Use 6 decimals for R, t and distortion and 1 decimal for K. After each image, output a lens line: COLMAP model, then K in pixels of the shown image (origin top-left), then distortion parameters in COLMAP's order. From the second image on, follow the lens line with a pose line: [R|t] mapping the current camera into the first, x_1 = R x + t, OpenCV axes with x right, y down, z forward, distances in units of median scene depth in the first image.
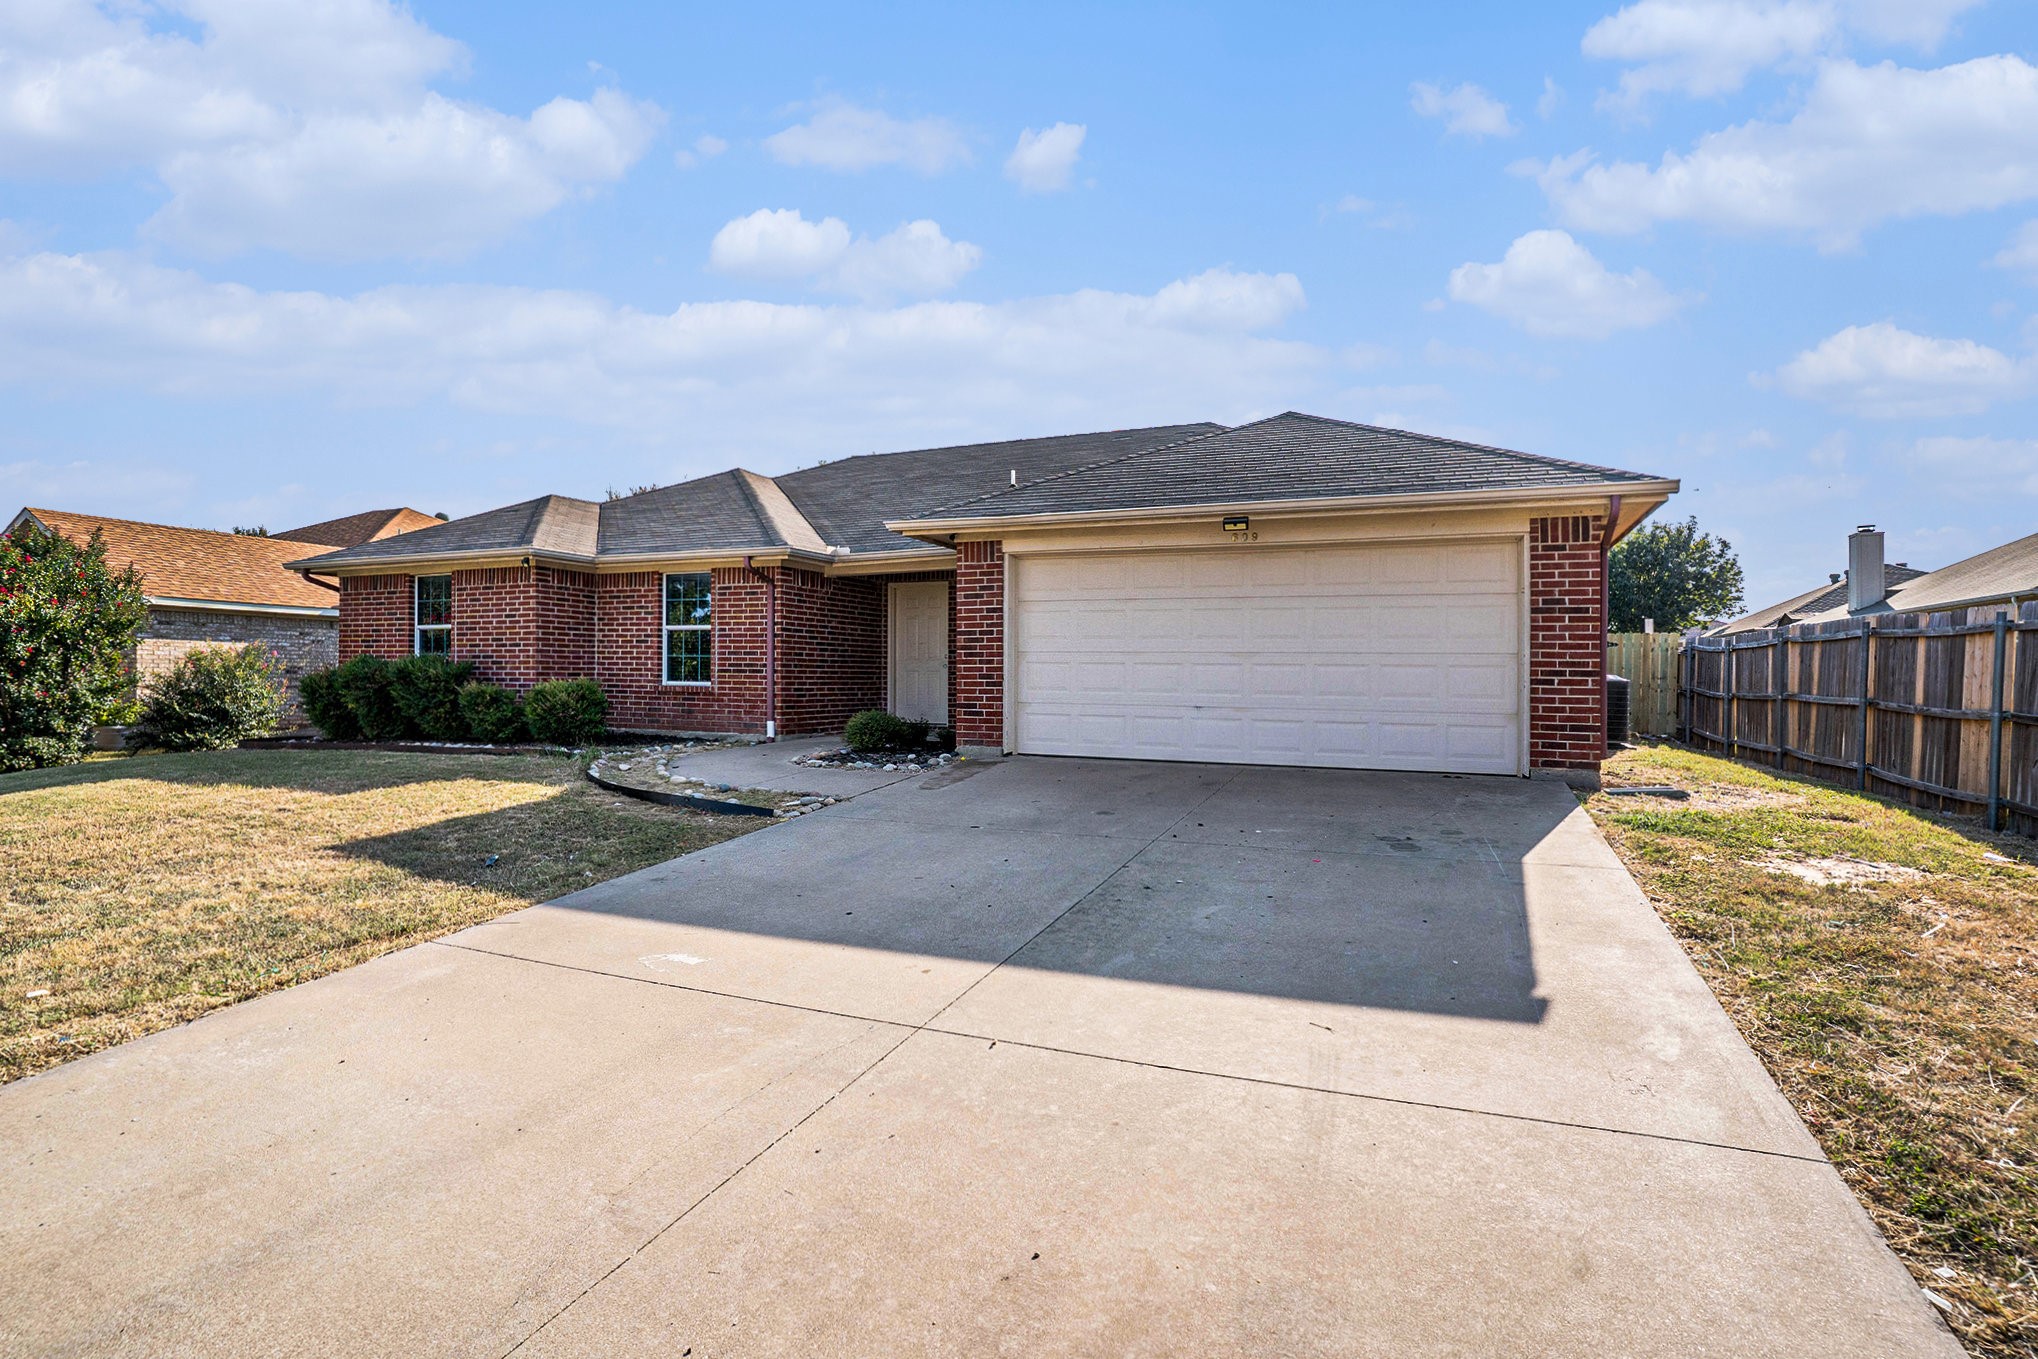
lens RADIAL K [[1025.2, 0, 1019.0], [0, 1025.2, 679.5], [0, 0, 1]] dist [-0.088314, 0.034878]
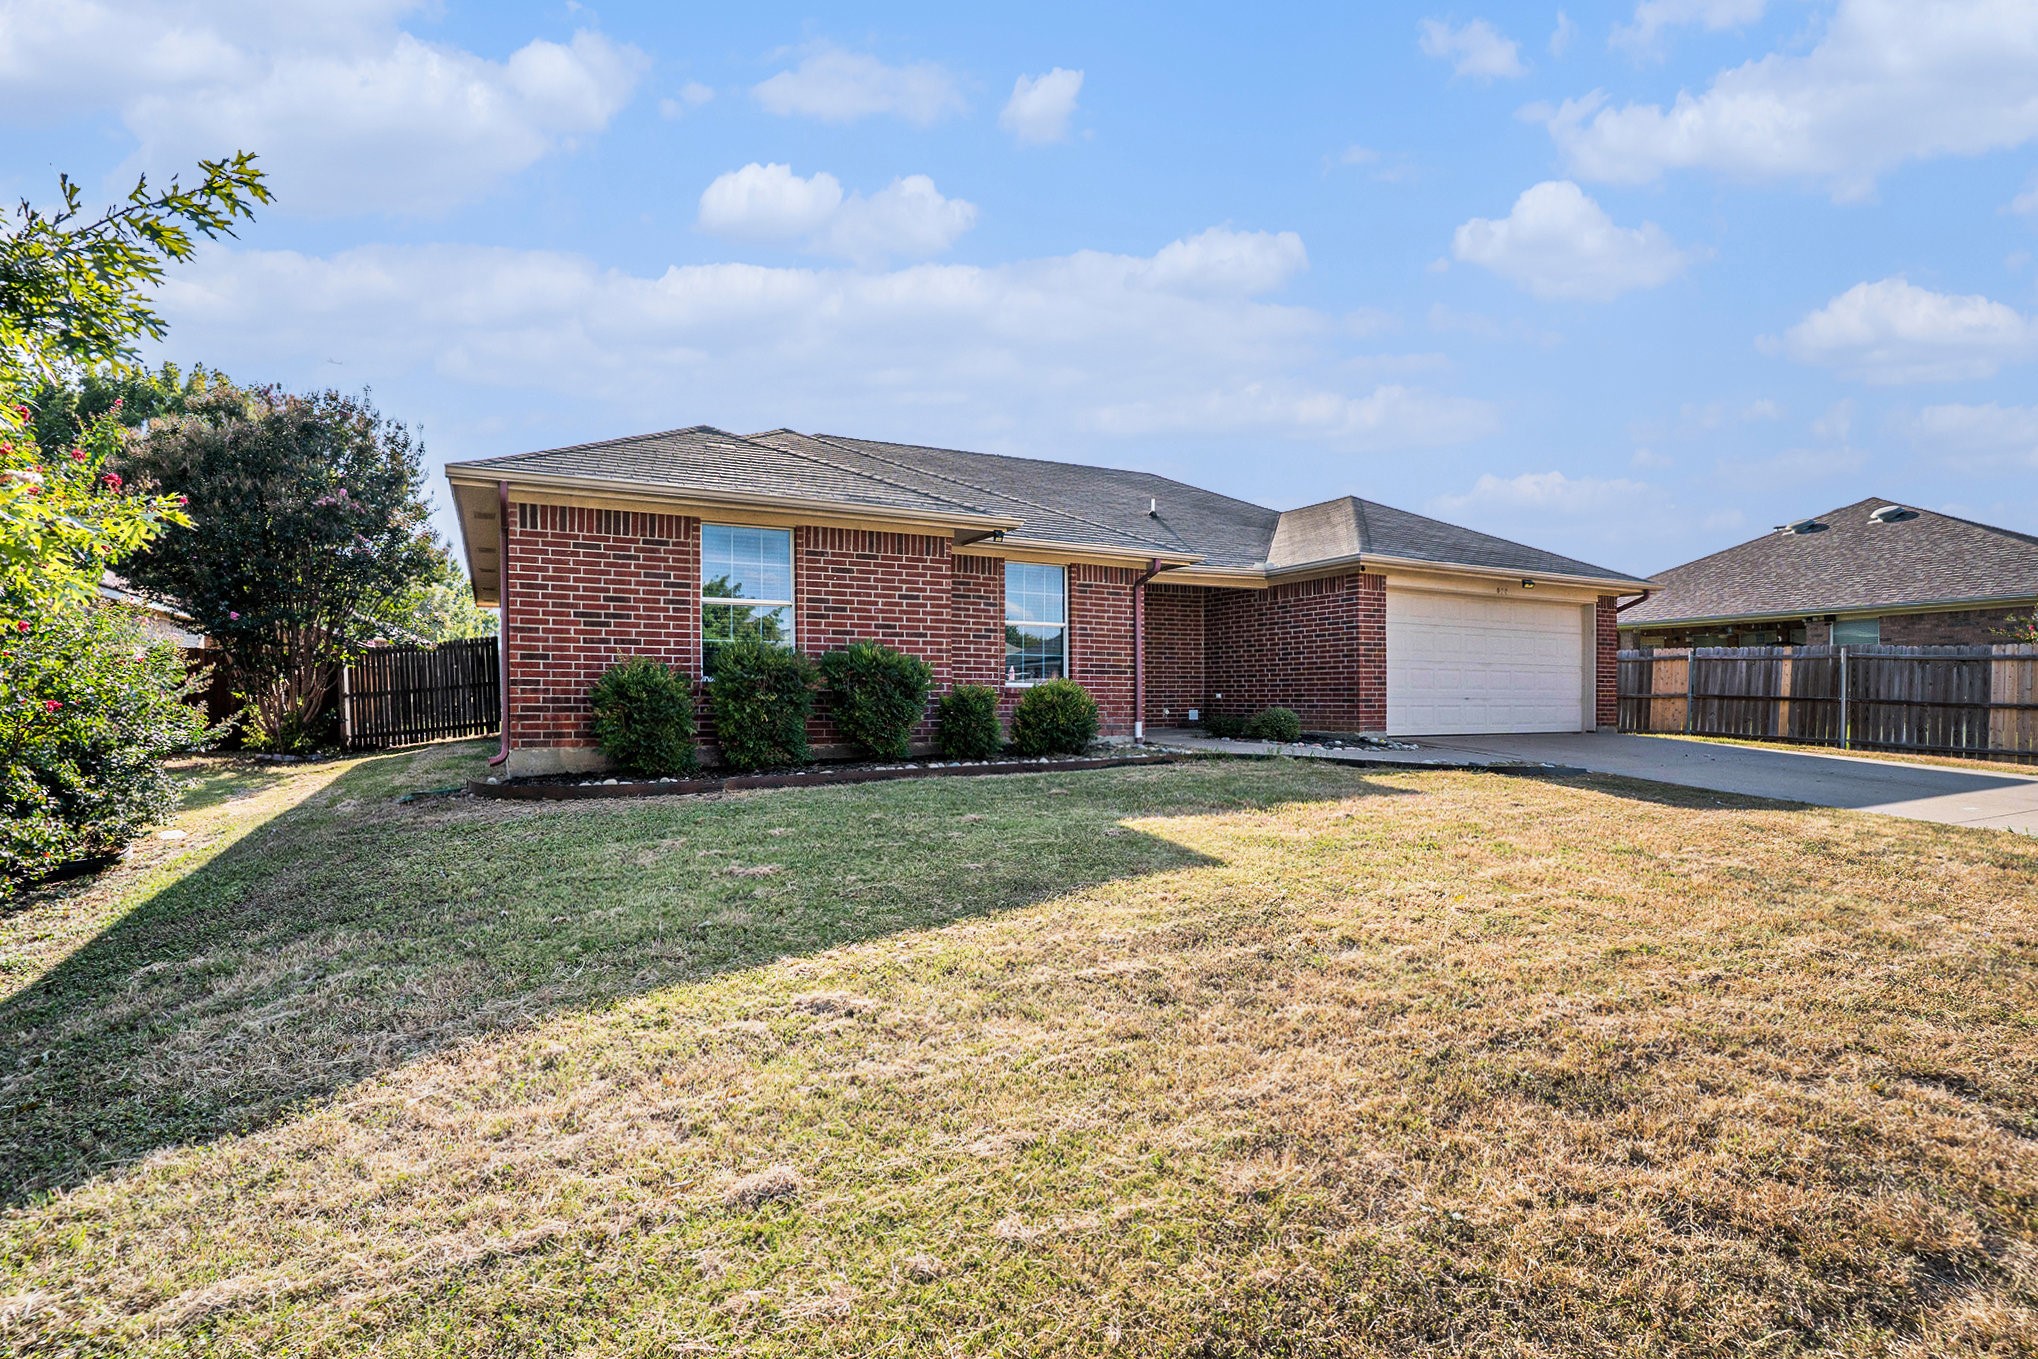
lens RADIAL K [[1025.2, 0, 1019.0], [0, 1025.2, 679.5], [0, 0, 1]] dist [-0.088314, 0.034878]
pose [[0.614113, 0.004098, 0.789207, -1.350118], [0.004176, 0.999956, -0.008443, 0.008666], [-0.789207, 0.008481, 0.614069, 0.571654]]
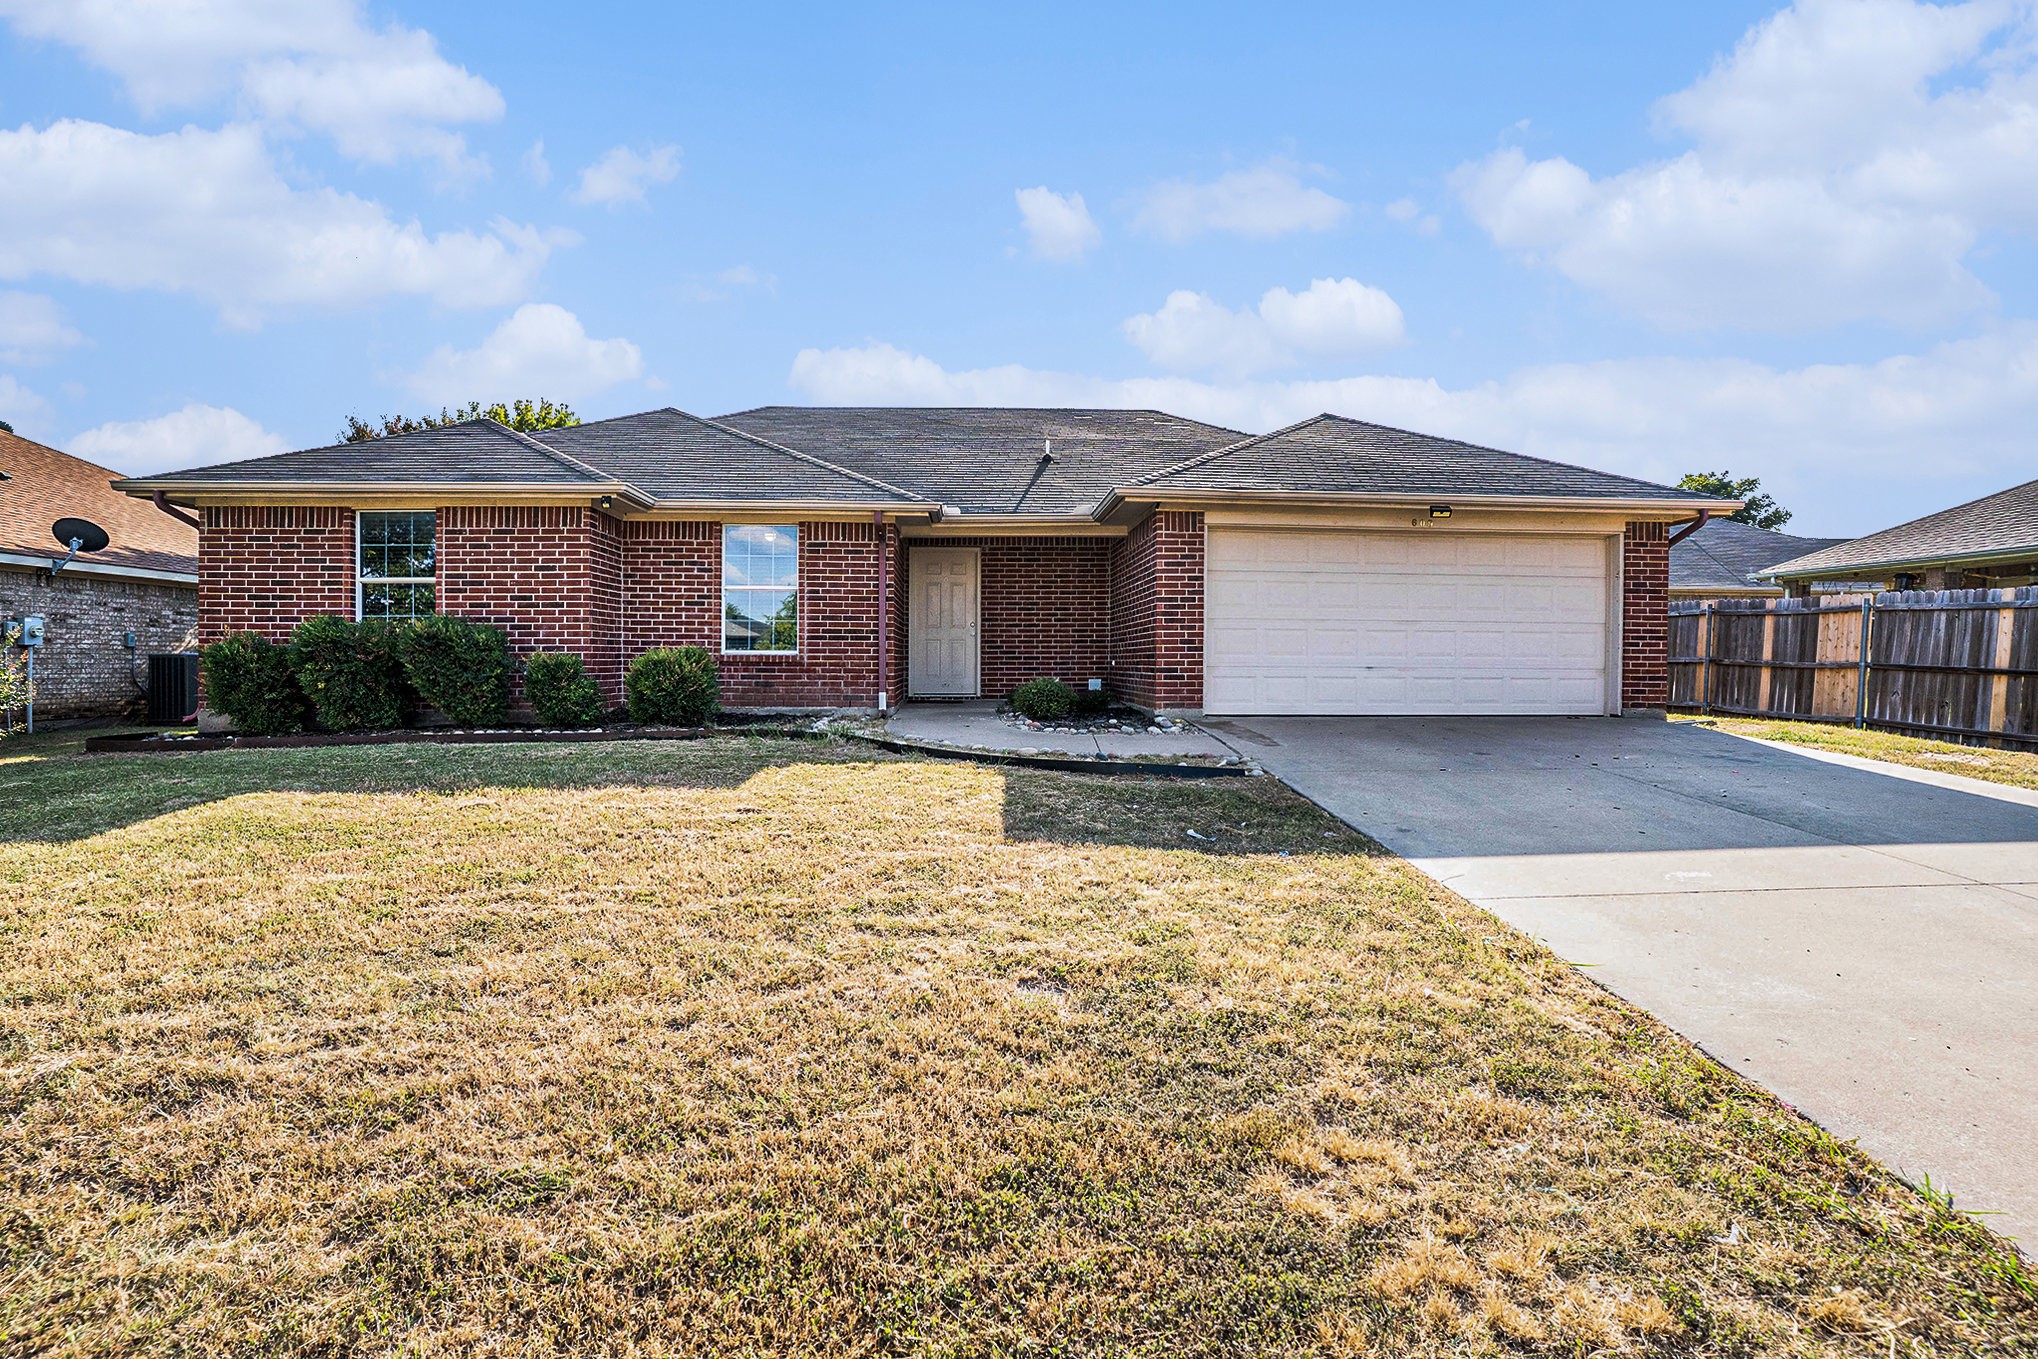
lens RADIAL K [[1025.2, 0, 1019.0], [0, 1025.2, 679.5], [0, 0, 1]] dist [-0.088314, 0.034878]
pose [[0.890205, -0.018622, 0.455179, -0.661688], [0.006600, 0.999587, 0.027986, 0.005277], [-0.455512, -0.021909, 0.889960, 0.152079]]
